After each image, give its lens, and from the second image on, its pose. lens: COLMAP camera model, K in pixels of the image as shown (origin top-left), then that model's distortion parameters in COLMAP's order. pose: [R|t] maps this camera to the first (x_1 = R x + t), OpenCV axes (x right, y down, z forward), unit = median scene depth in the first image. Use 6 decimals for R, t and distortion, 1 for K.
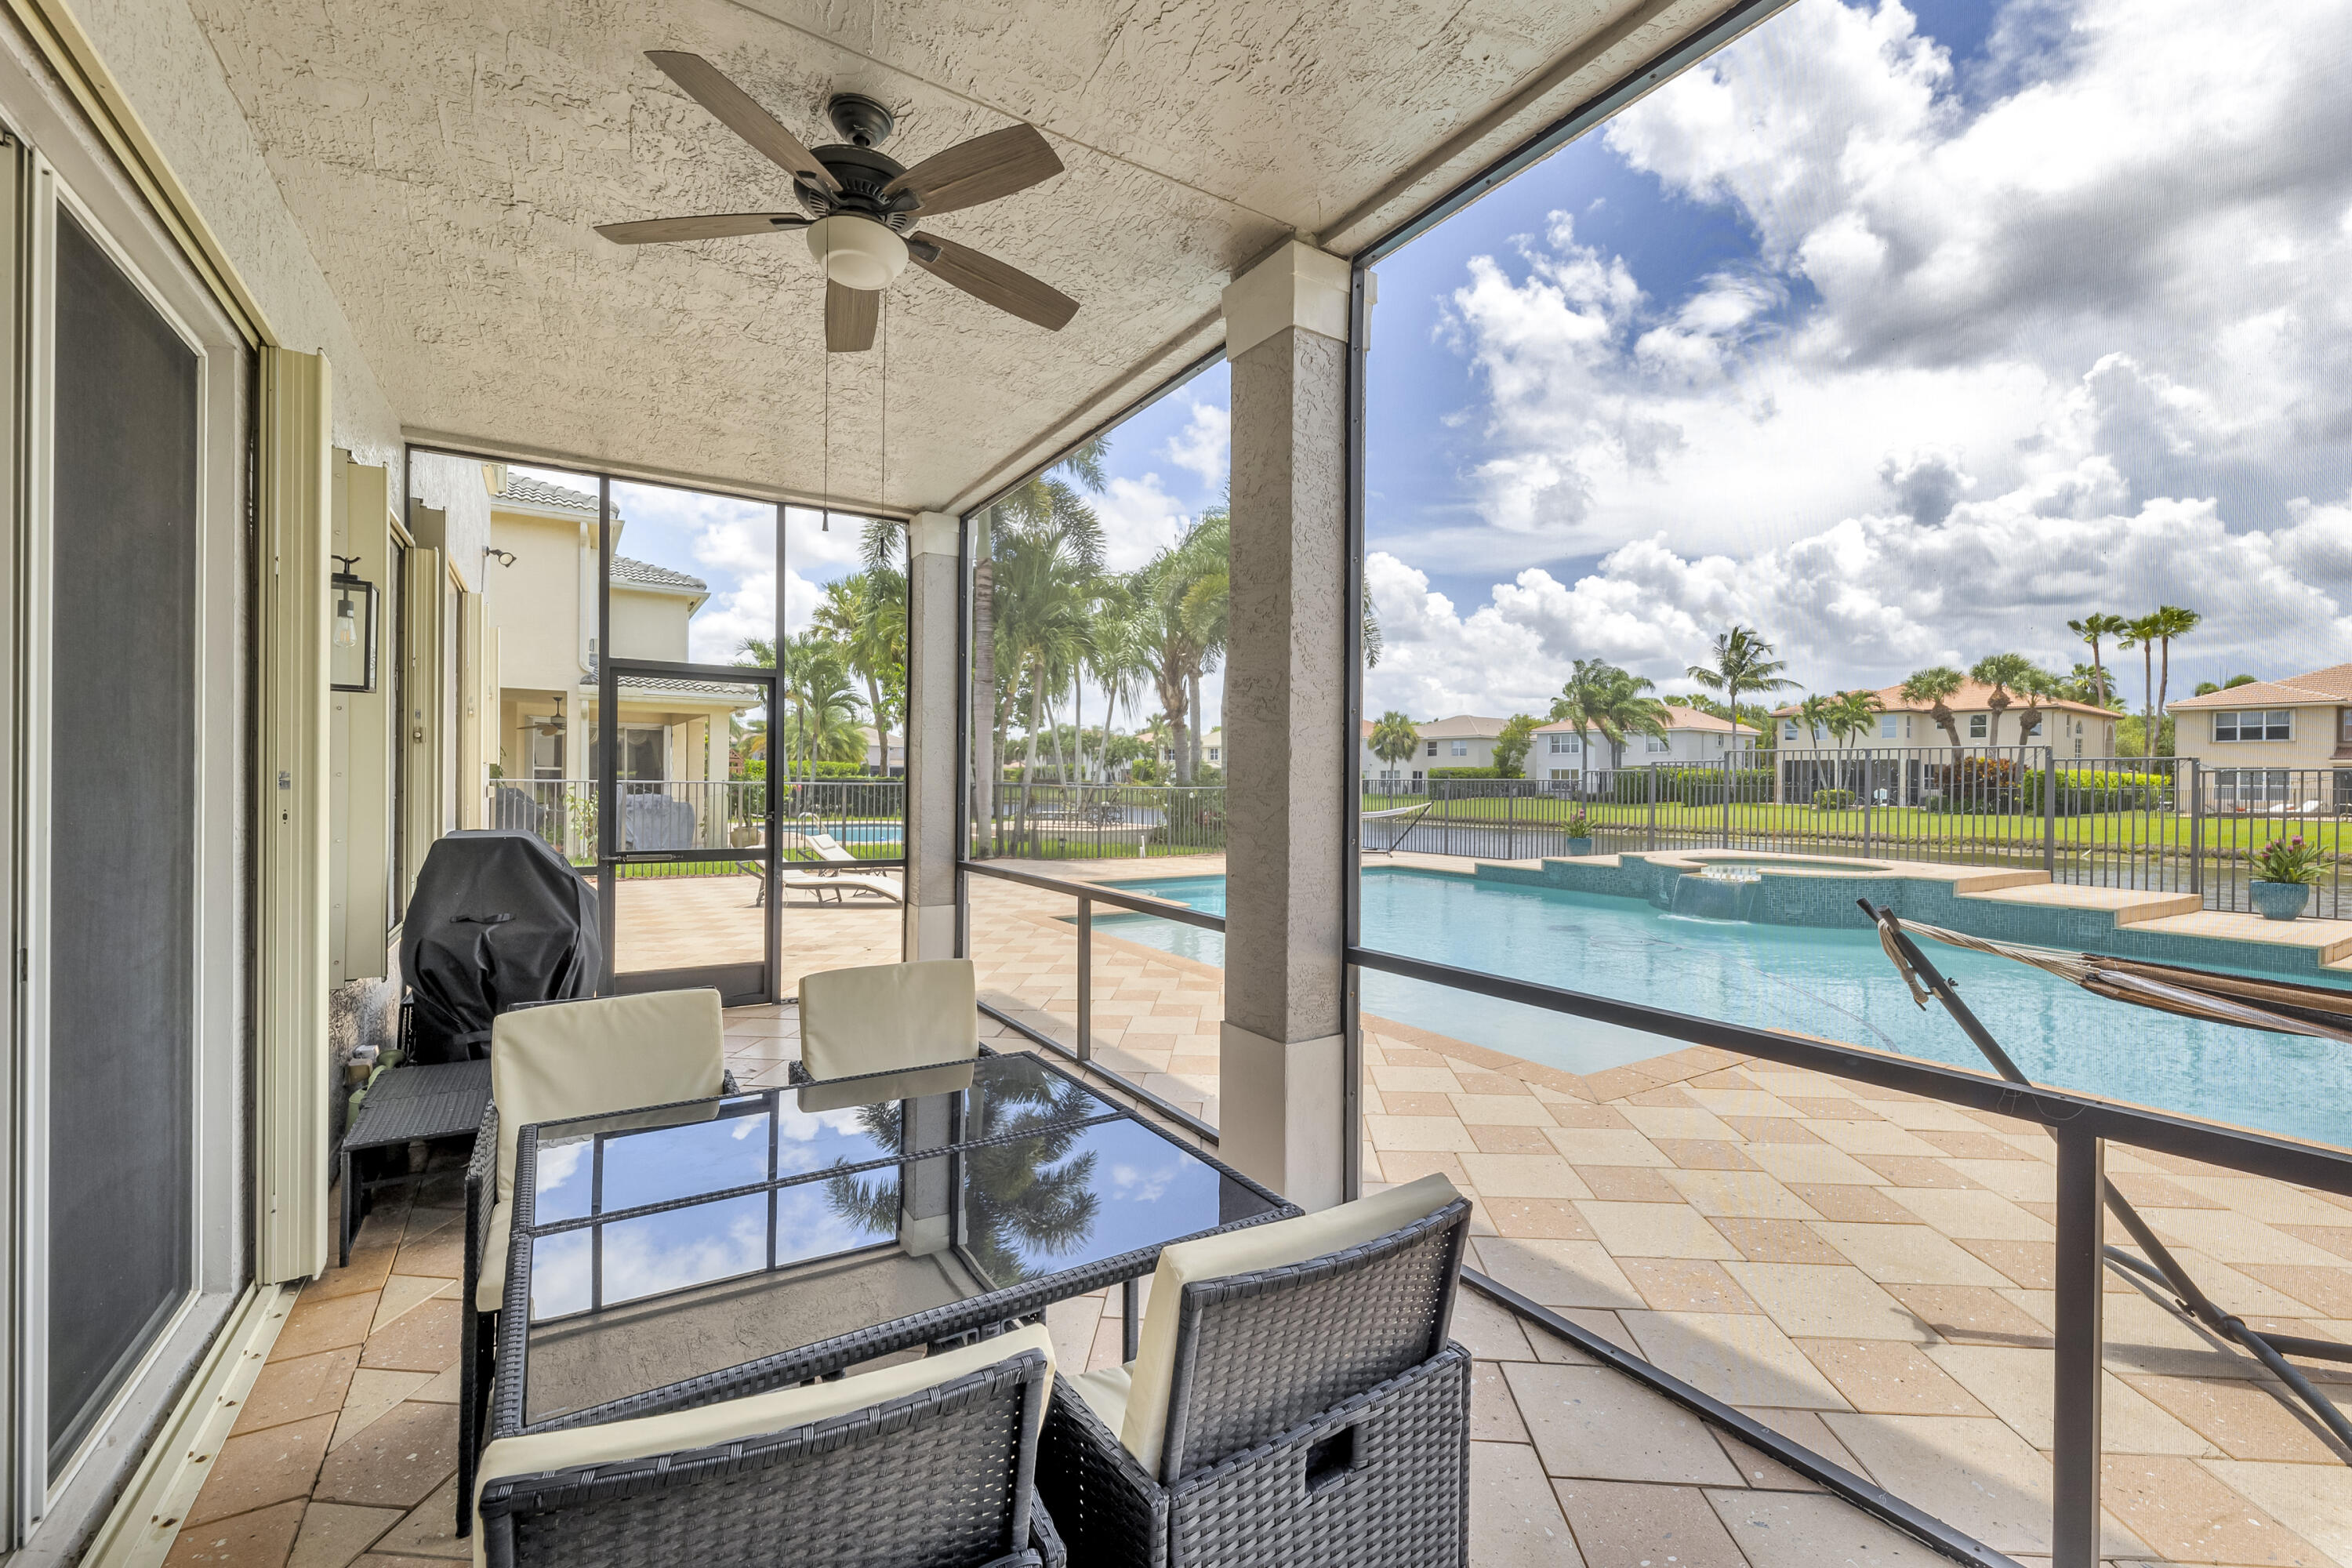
lens RADIAL K [[980.9, 0, 1176.0], [0, 980.9, 784.0], [0, 0, 1]] dist [0.001141, 0.000665]
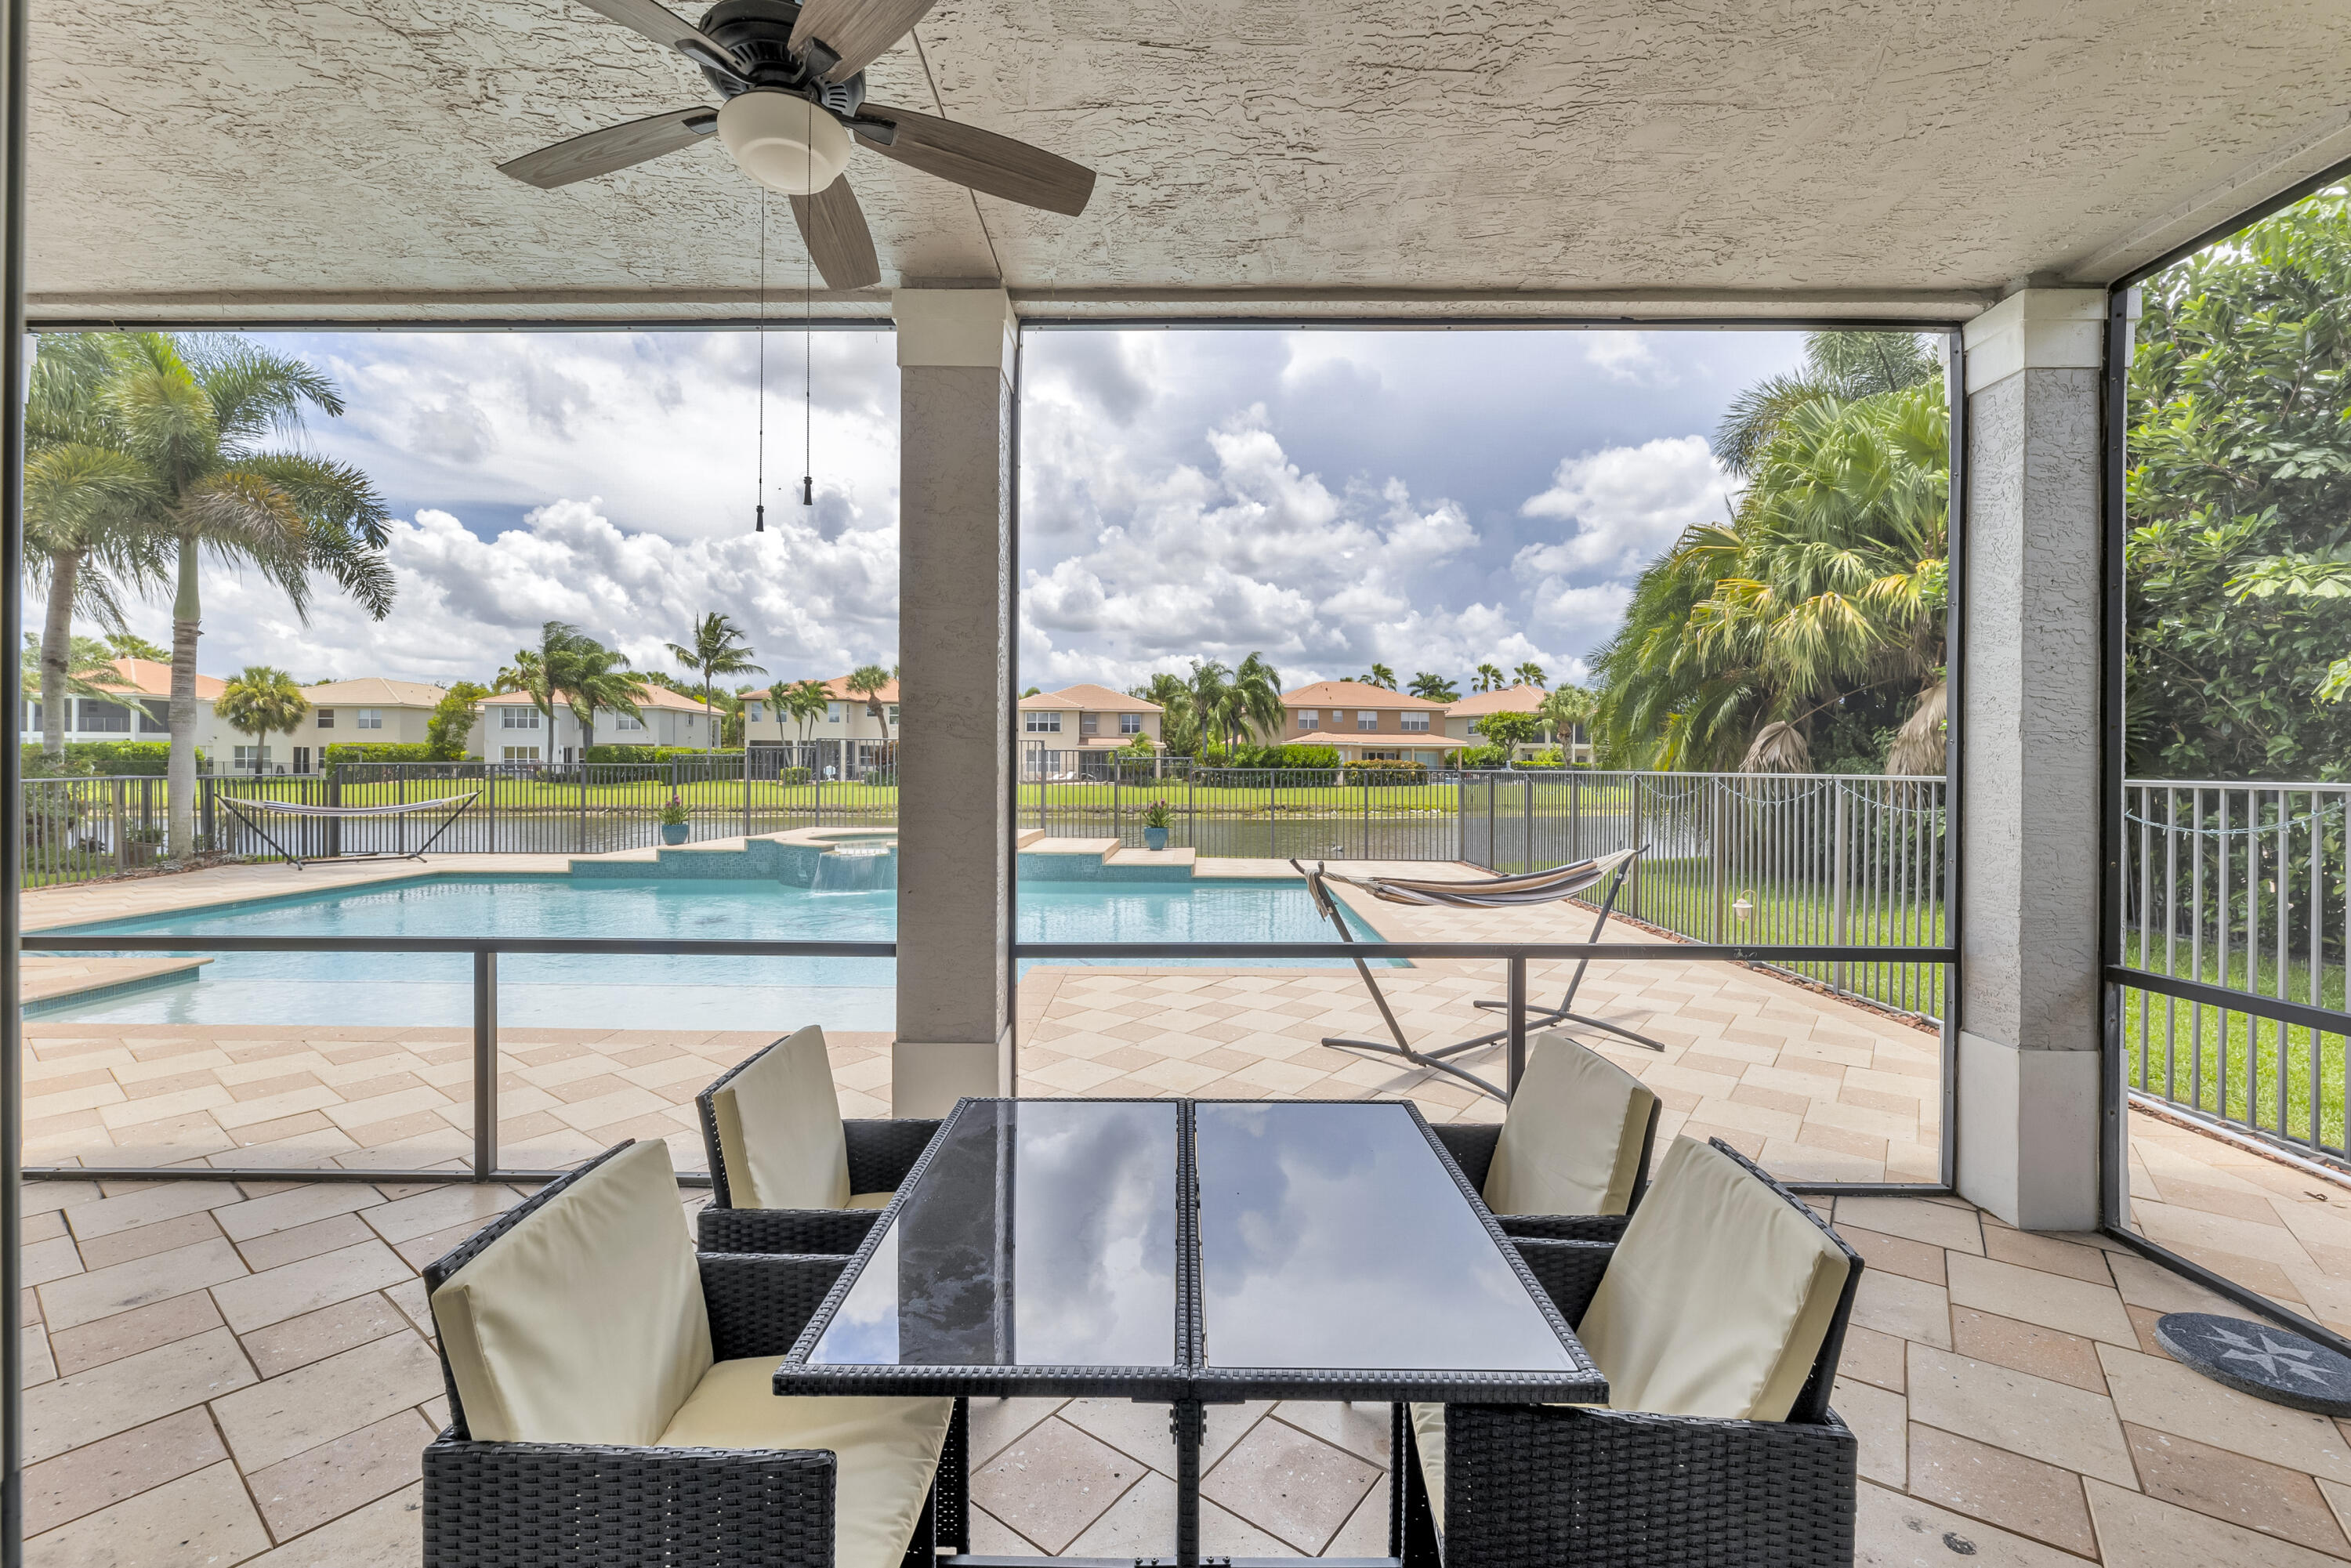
lens RADIAL K [[980.5, 0, 1175.5], [0, 980.5, 784.0], [0, 0, 1]] dist [0.001141, 0.000665]
pose [[0.542505, -0.023756, 0.839717, -0.039436], [0.003768, 0.999659, 0.025846, -0.002308], [-0.840044, -0.010857, 0.542409, 0.019498]]
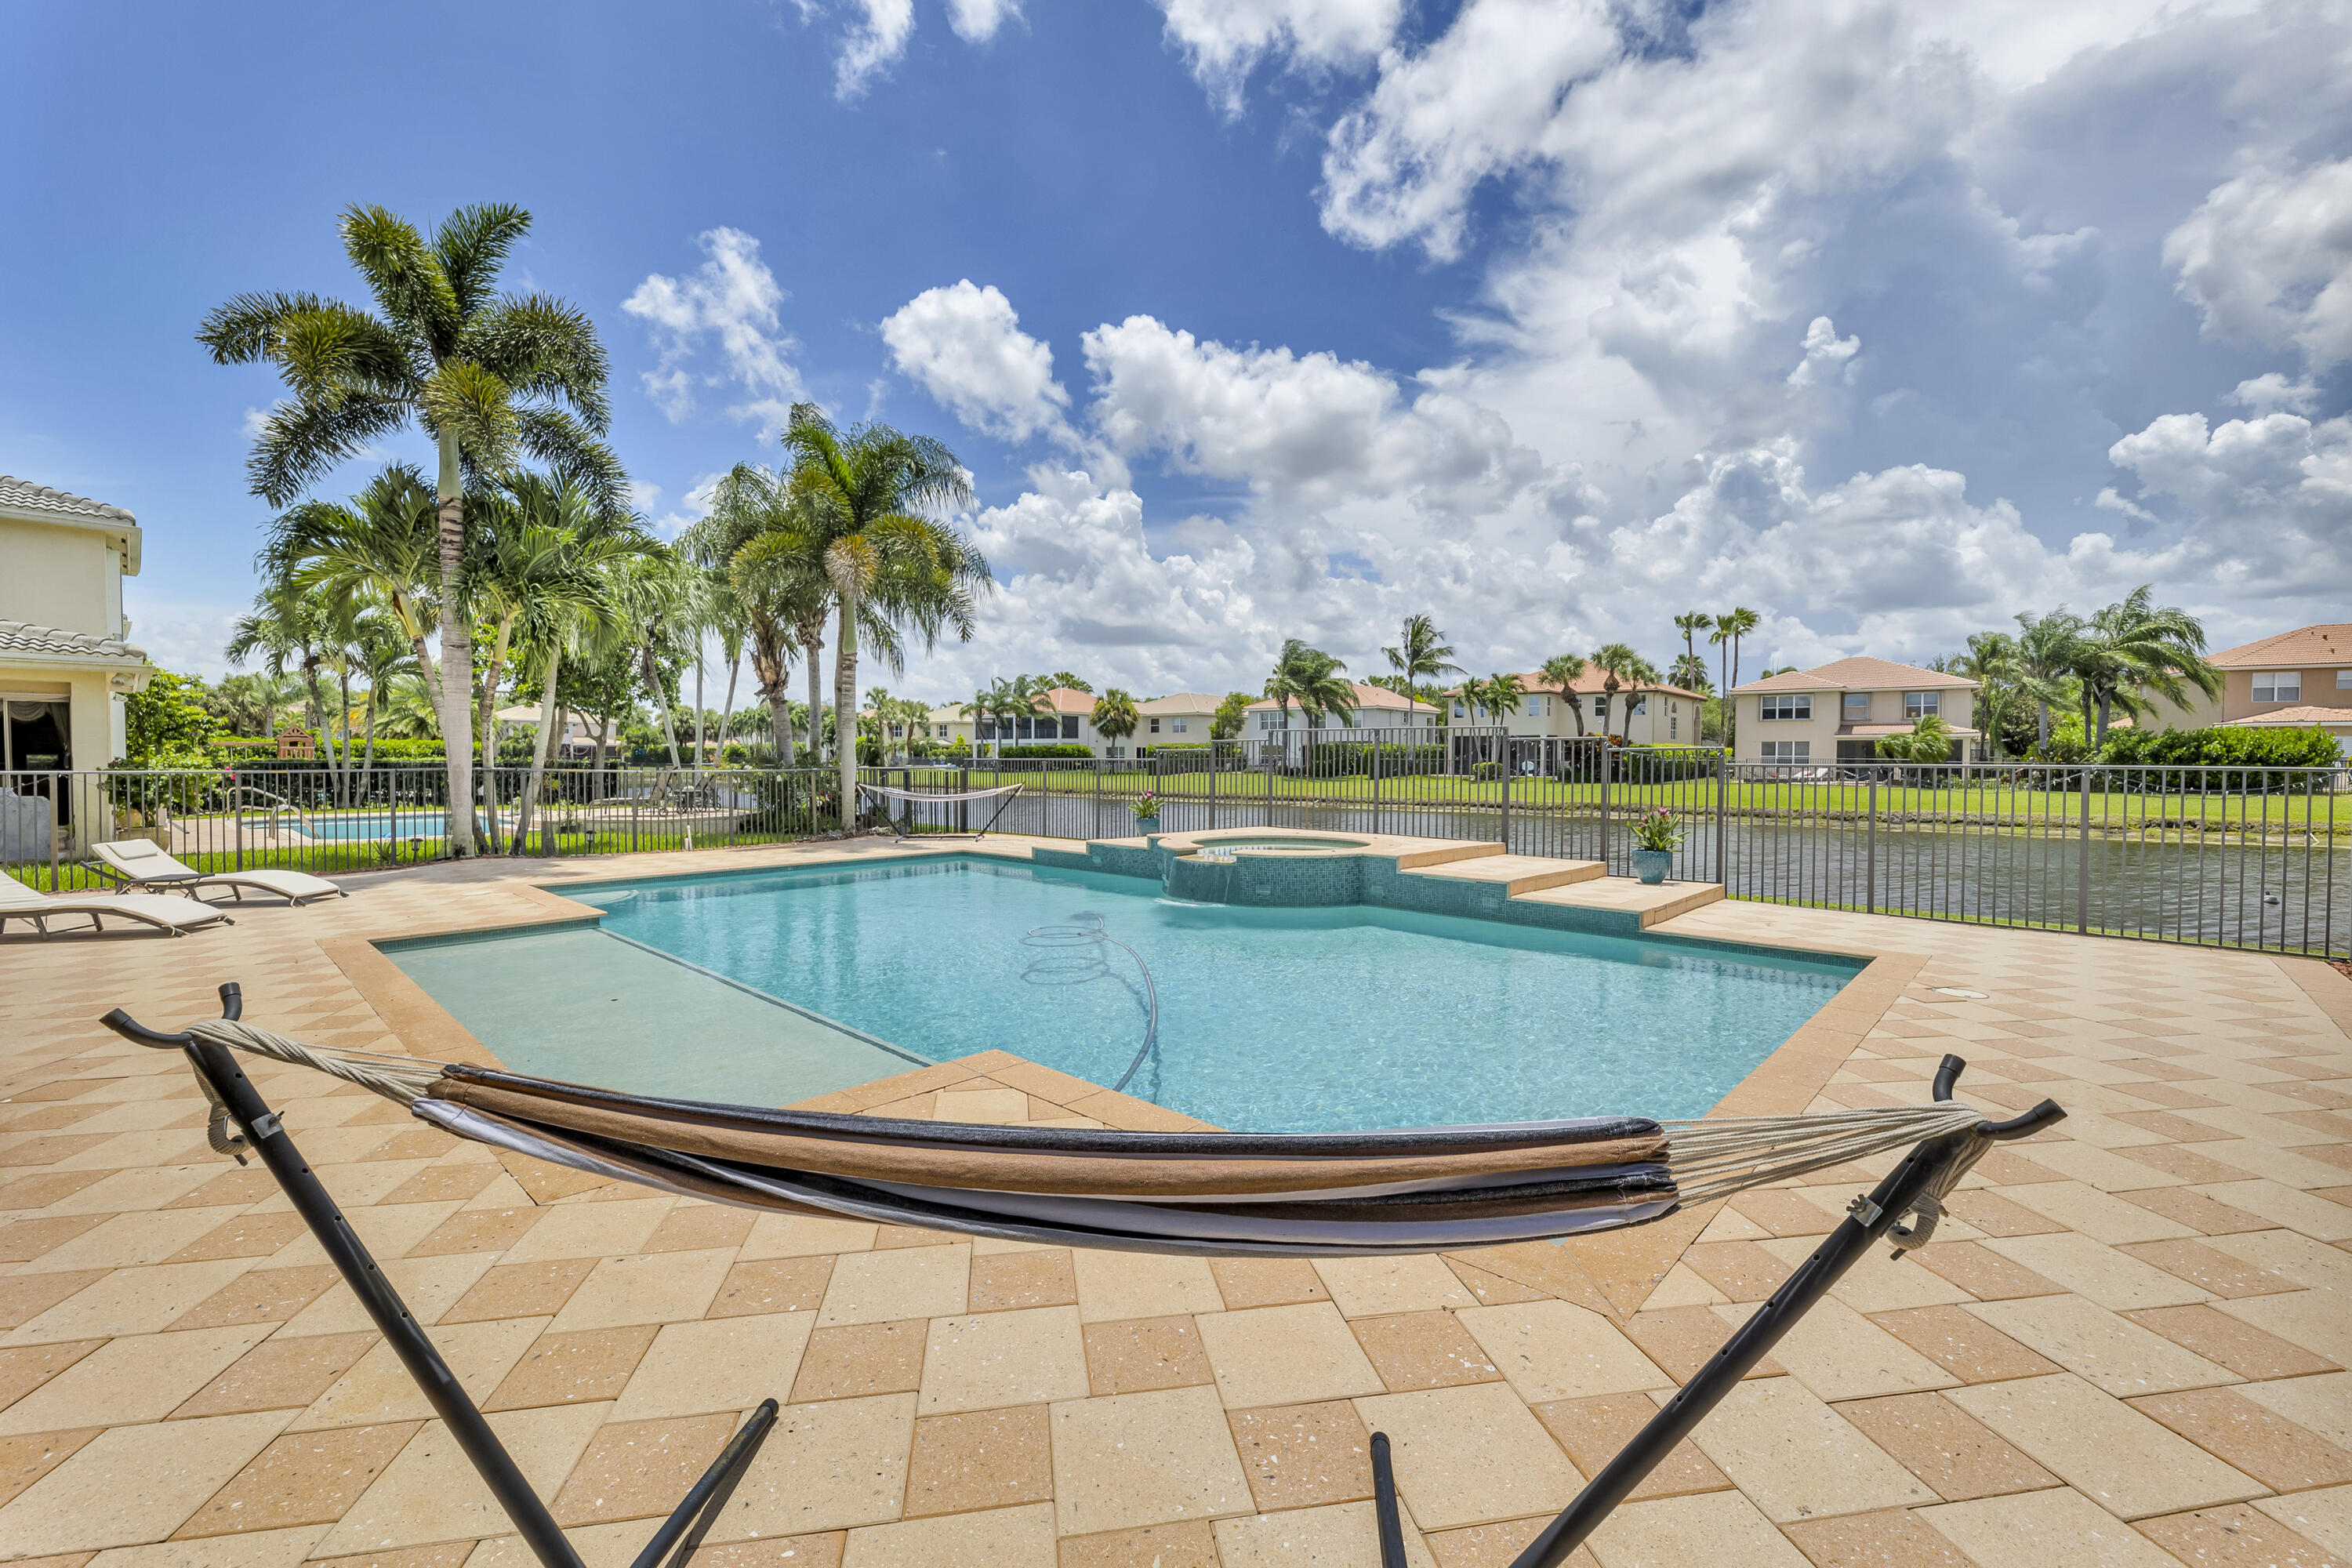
lens RADIAL K [[969.3, 0, 1192.6], [0, 969.3, 786.3], [0, 0, 1]] dist [0.000307, 0.000353]
pose [[0.967978, -0.015388, 0.250563, 0.064347], [0.008571, 0.999563, 0.028275, -0.001135], [-0.250888, -0.025222, 0.967687, 0.014582]]
